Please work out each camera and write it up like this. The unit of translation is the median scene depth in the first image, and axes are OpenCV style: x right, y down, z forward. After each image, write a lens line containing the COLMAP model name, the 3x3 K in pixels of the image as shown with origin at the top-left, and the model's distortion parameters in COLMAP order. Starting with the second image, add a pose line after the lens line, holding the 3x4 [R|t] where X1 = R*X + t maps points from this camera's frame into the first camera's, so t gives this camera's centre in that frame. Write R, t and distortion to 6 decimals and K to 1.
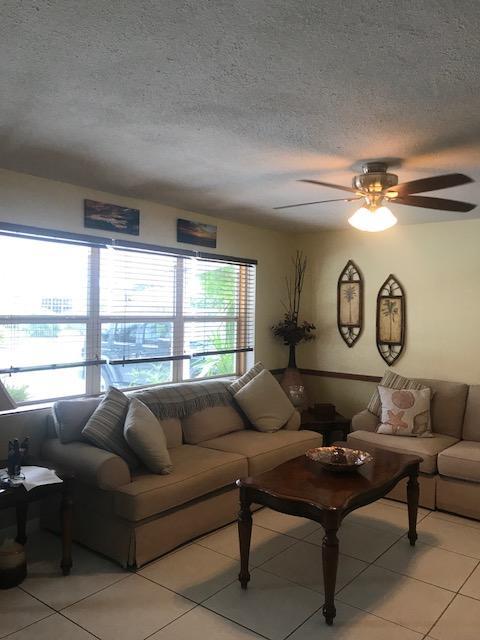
lens RADIAL K [[524.3, 0, 240.8], [0, 524.3, 320.3], [0, 0, 1]] dist [0.035244, -0.035376]
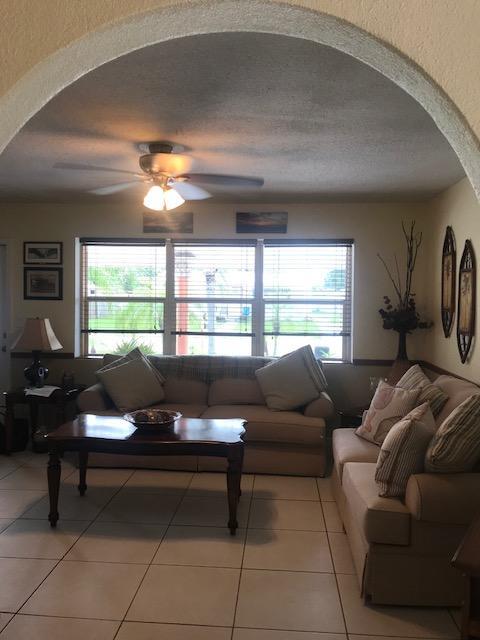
lens RADIAL K [[524.3, 0, 240.8], [0, 524.3, 318.2], [0, 0, 1]] dist [0.035244, -0.035376]
pose [[0.567191, 0.038882, -0.822668, 0.797048], [-0.015347, 0.999210, 0.036645, -0.006482], [0.823443, -0.008159, 0.567340, 0.346160]]
